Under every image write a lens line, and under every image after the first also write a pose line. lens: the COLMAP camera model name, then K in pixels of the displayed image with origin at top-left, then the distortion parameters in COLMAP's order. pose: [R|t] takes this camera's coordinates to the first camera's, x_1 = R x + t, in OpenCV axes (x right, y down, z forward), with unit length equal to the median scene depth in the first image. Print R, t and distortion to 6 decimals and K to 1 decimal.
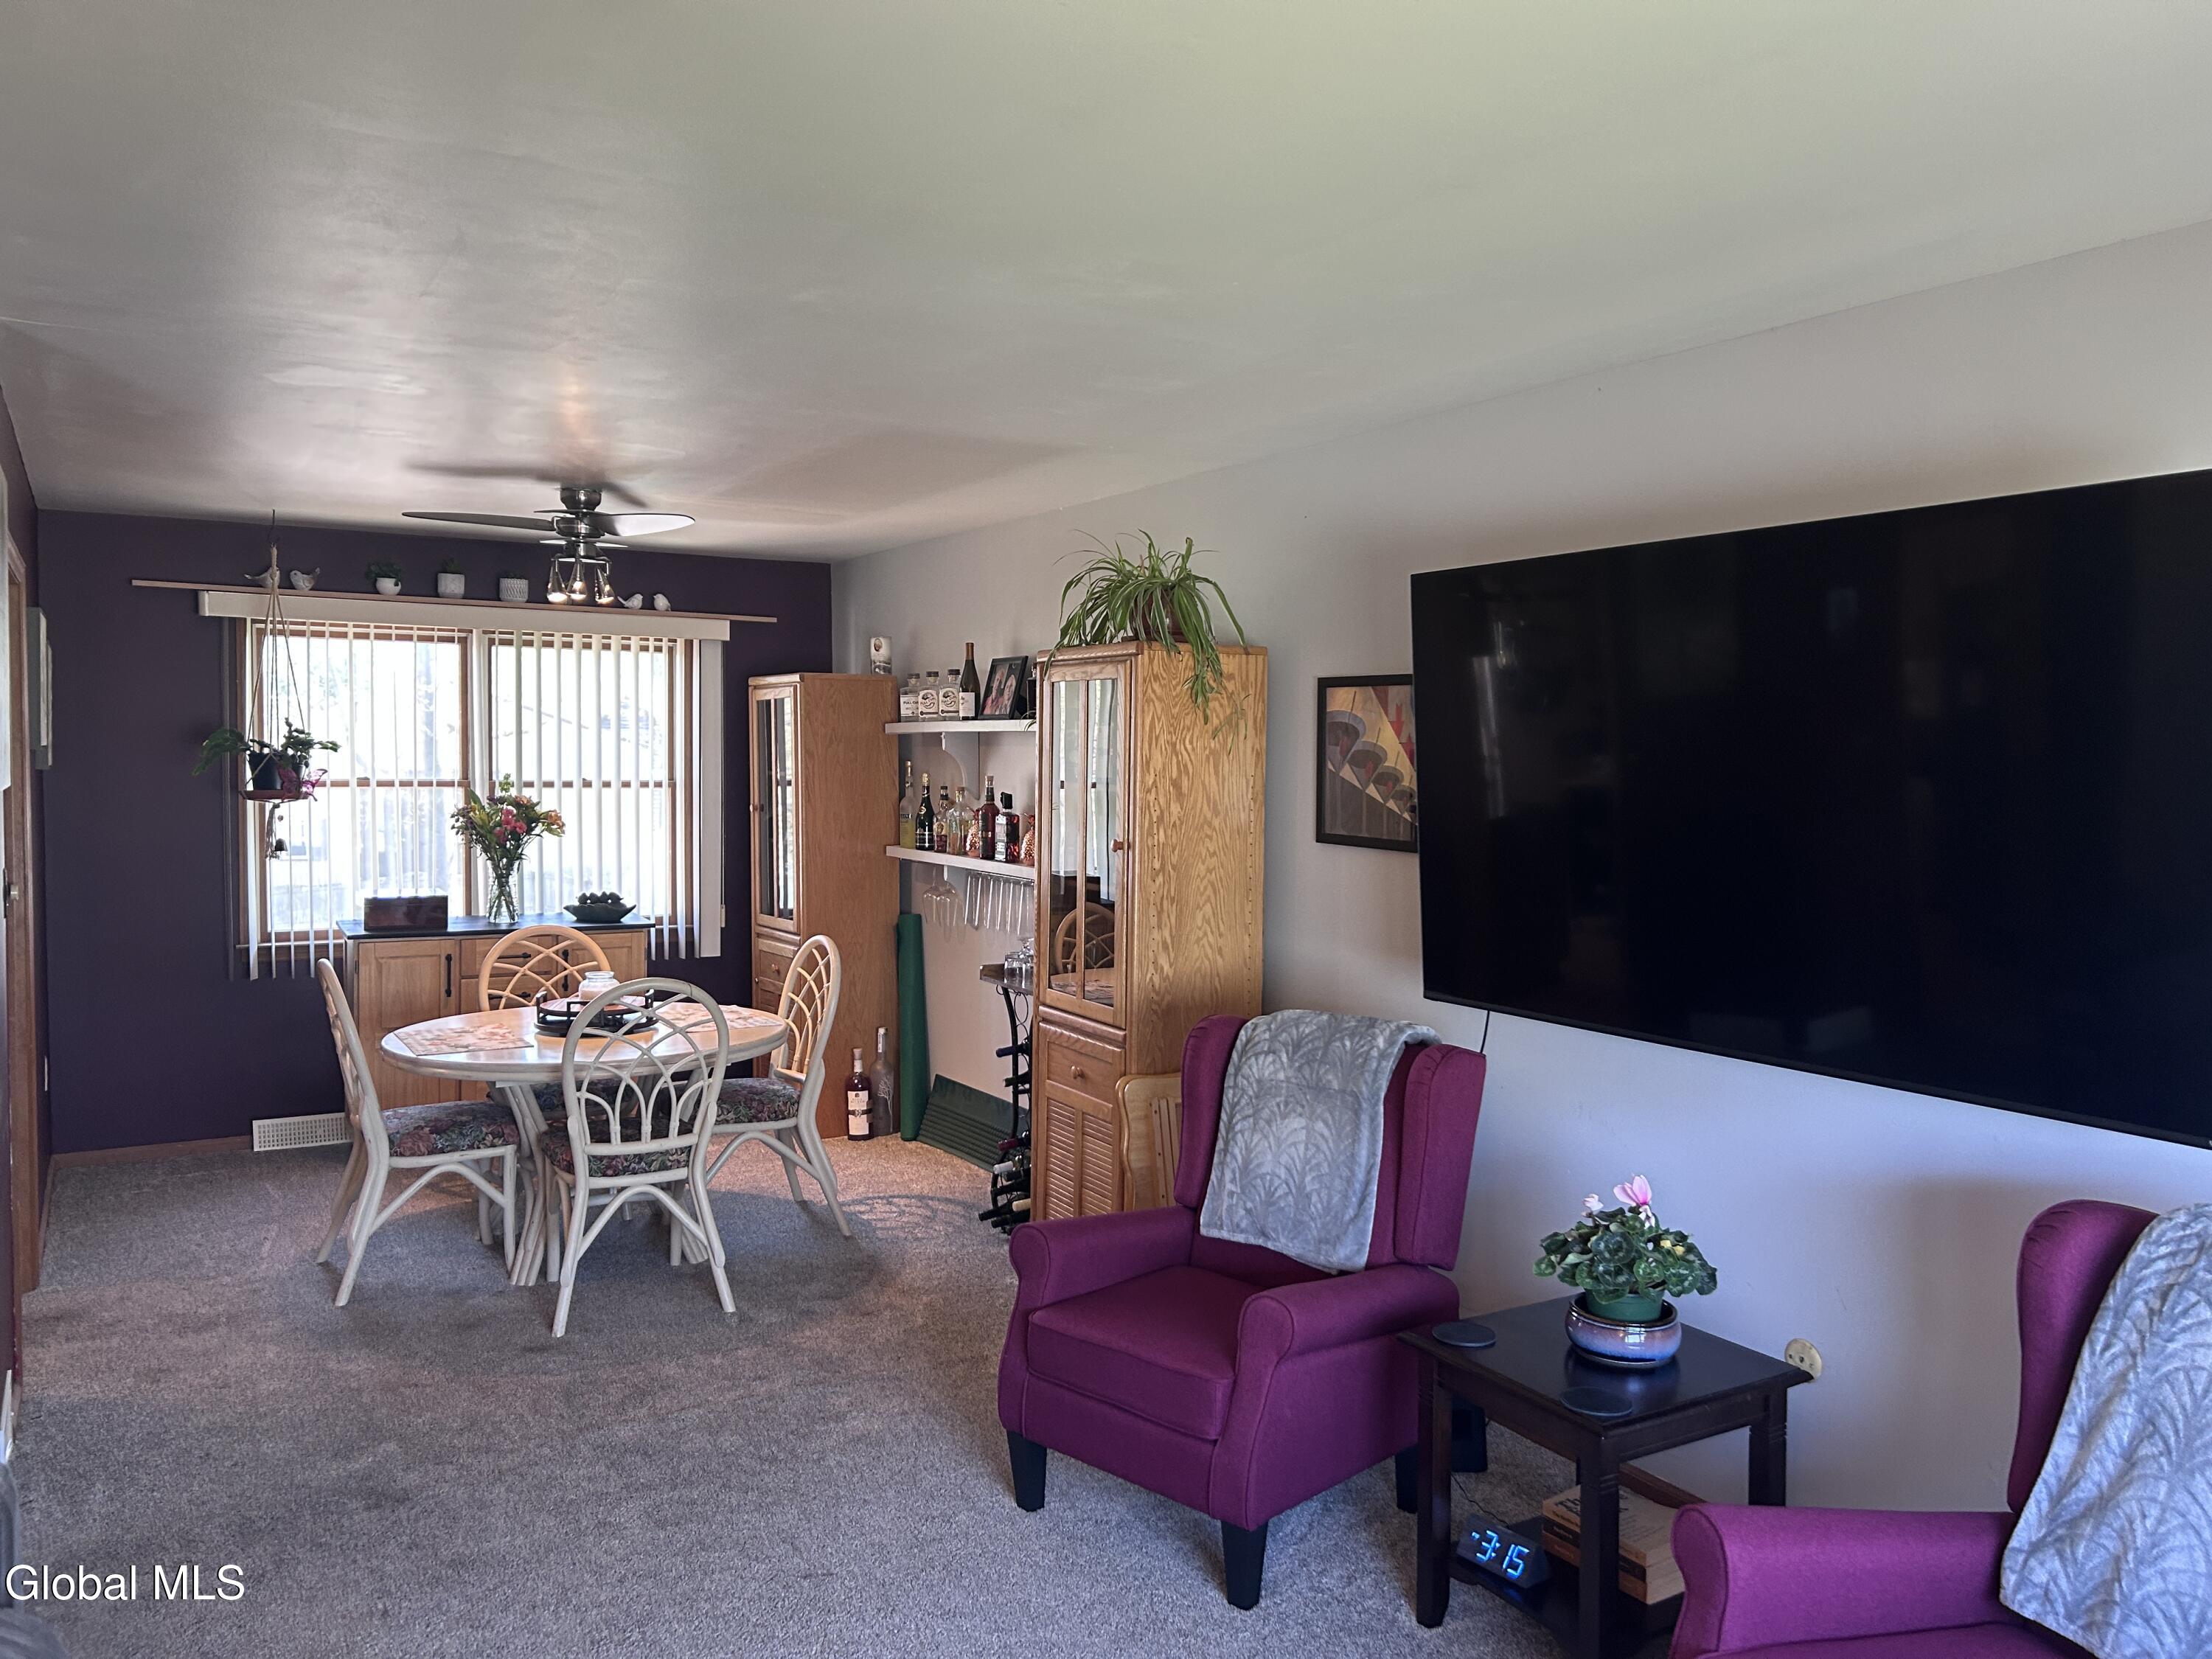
lens RADIAL K [[1657.3, 0, 1103.3], [0, 1657.3, 831.7], [0, 0, 1]] dist [0.066861, -0.089918]
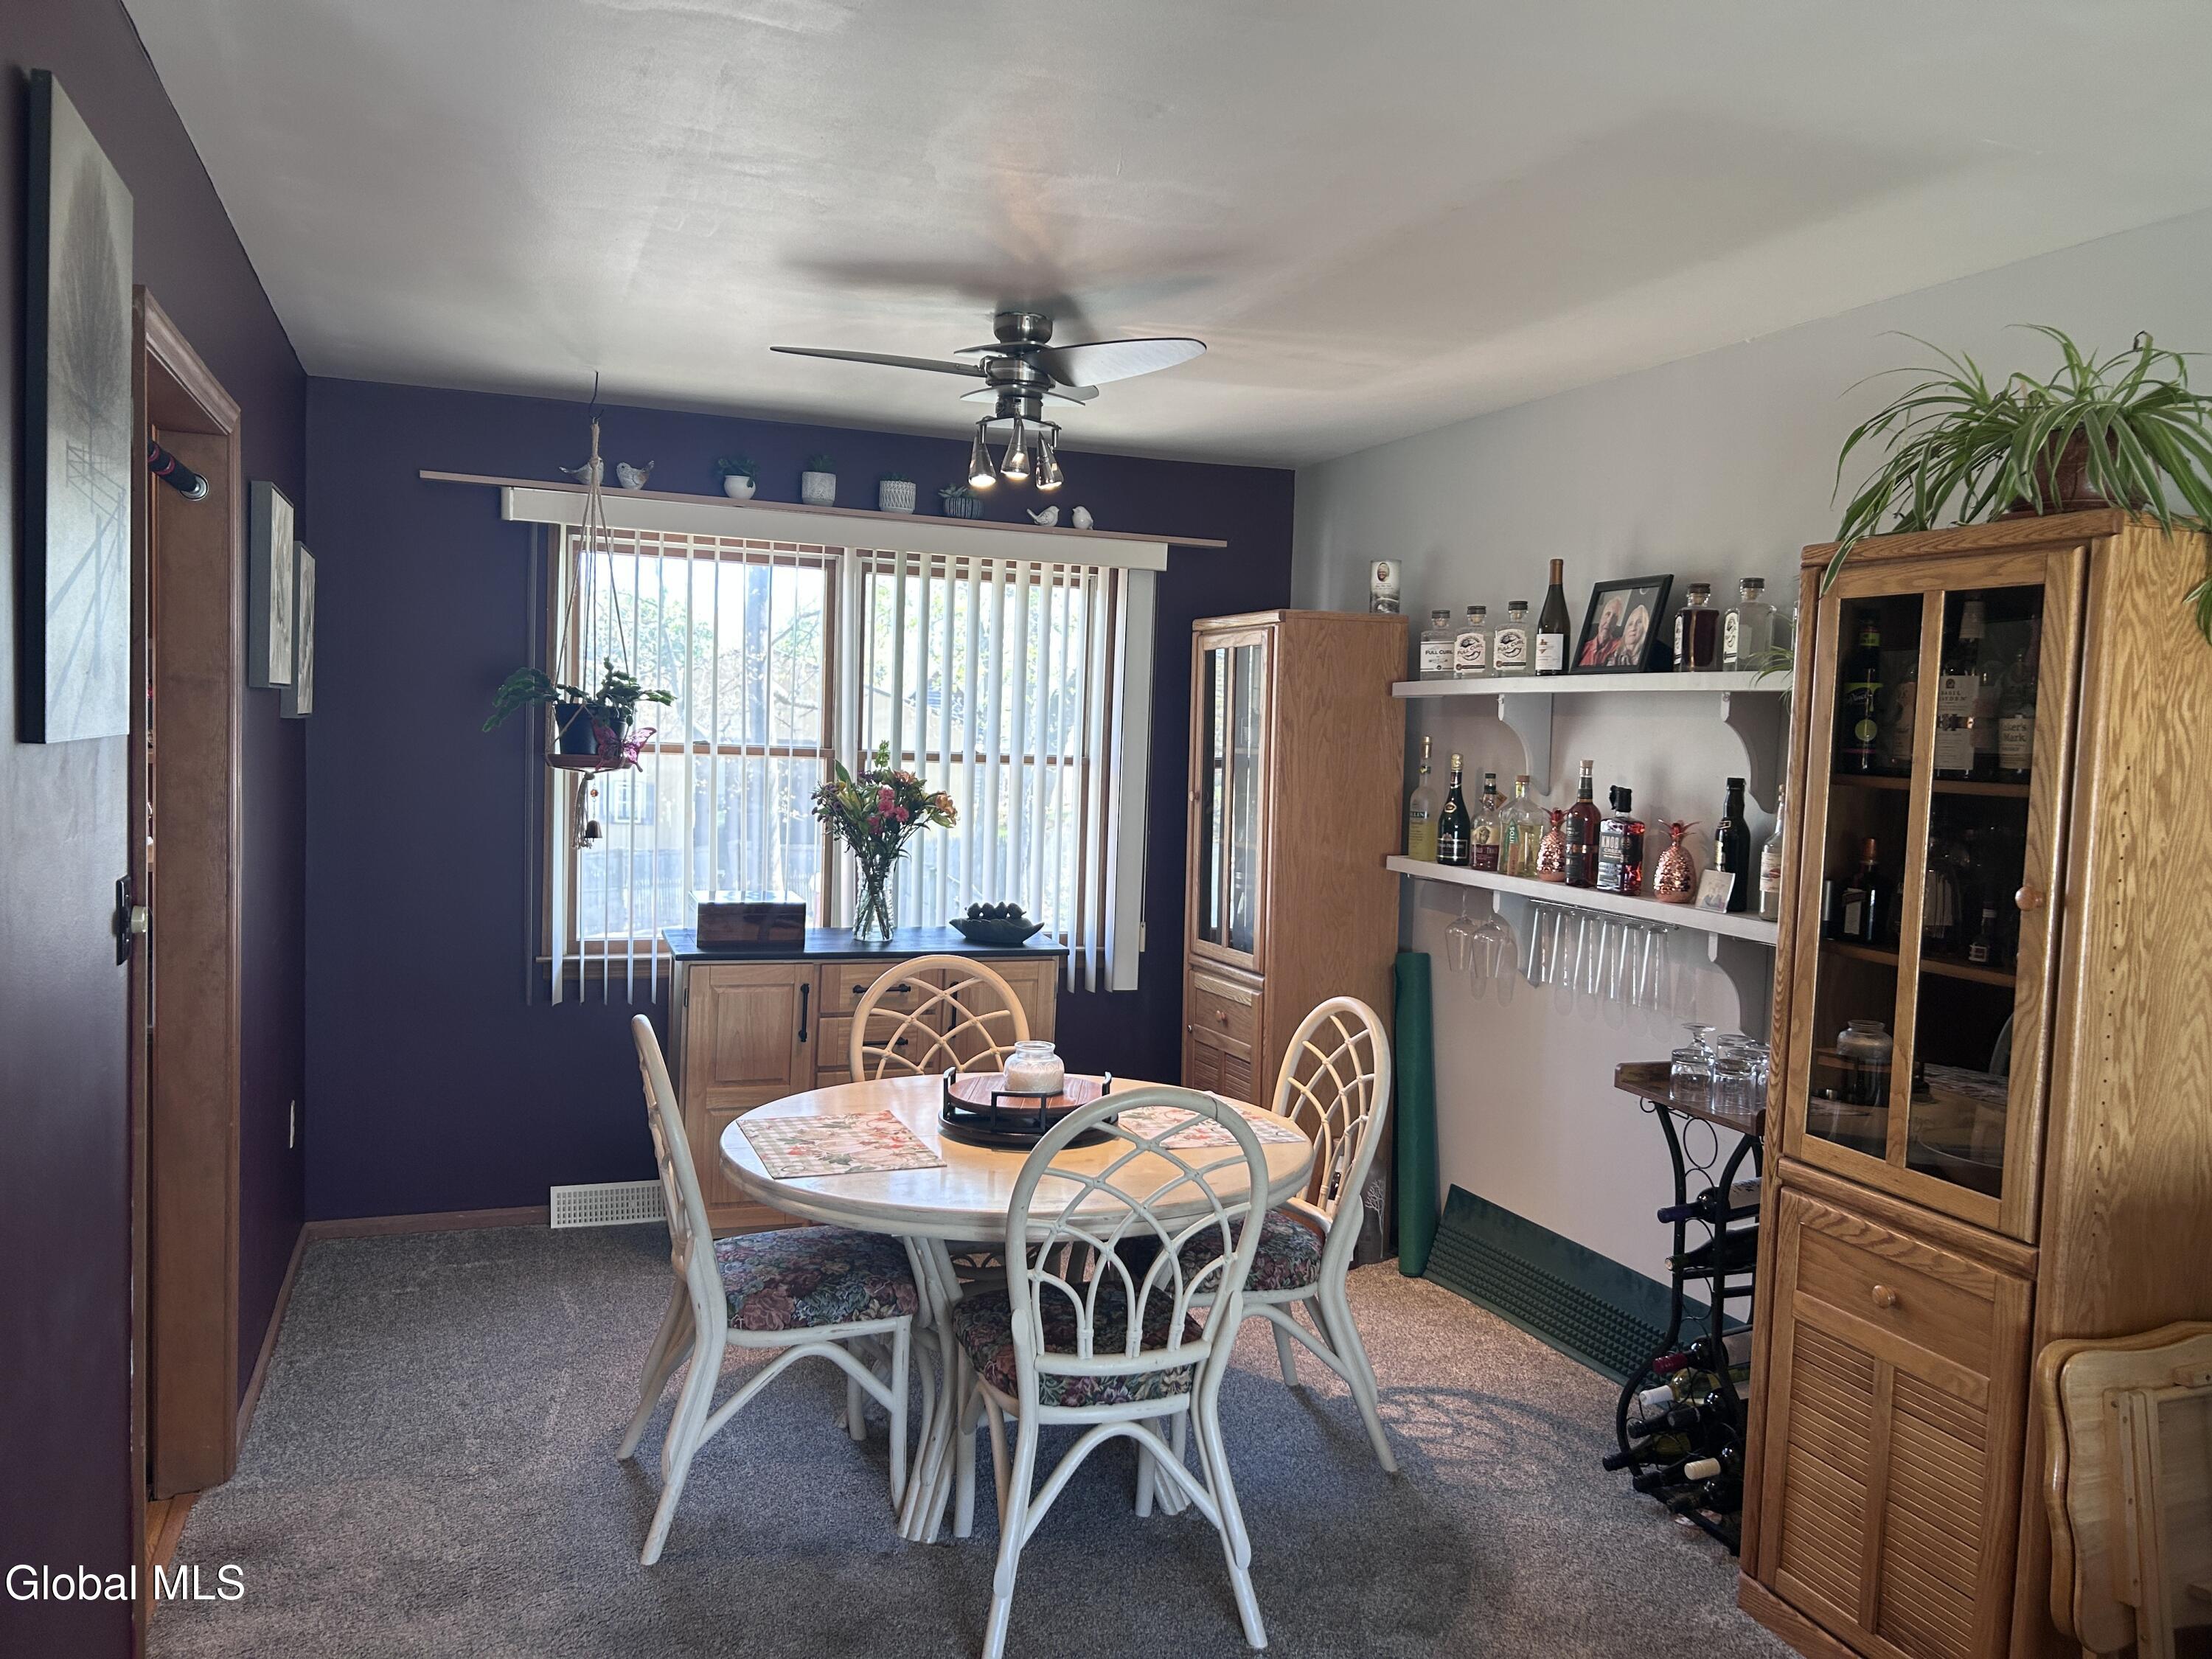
lens RADIAL K [[1657.3, 0, 1121.2], [0, 1657.3, 827.4], [0, 0, 1]] dist [0.066861, -0.089918]
pose [[0.986431, 0.032719, -0.160881, -0.153665], [-0.031402, 0.999449, 0.010724, -0.008817], [0.161144, -0.005527, 0.986915, 0.333899]]
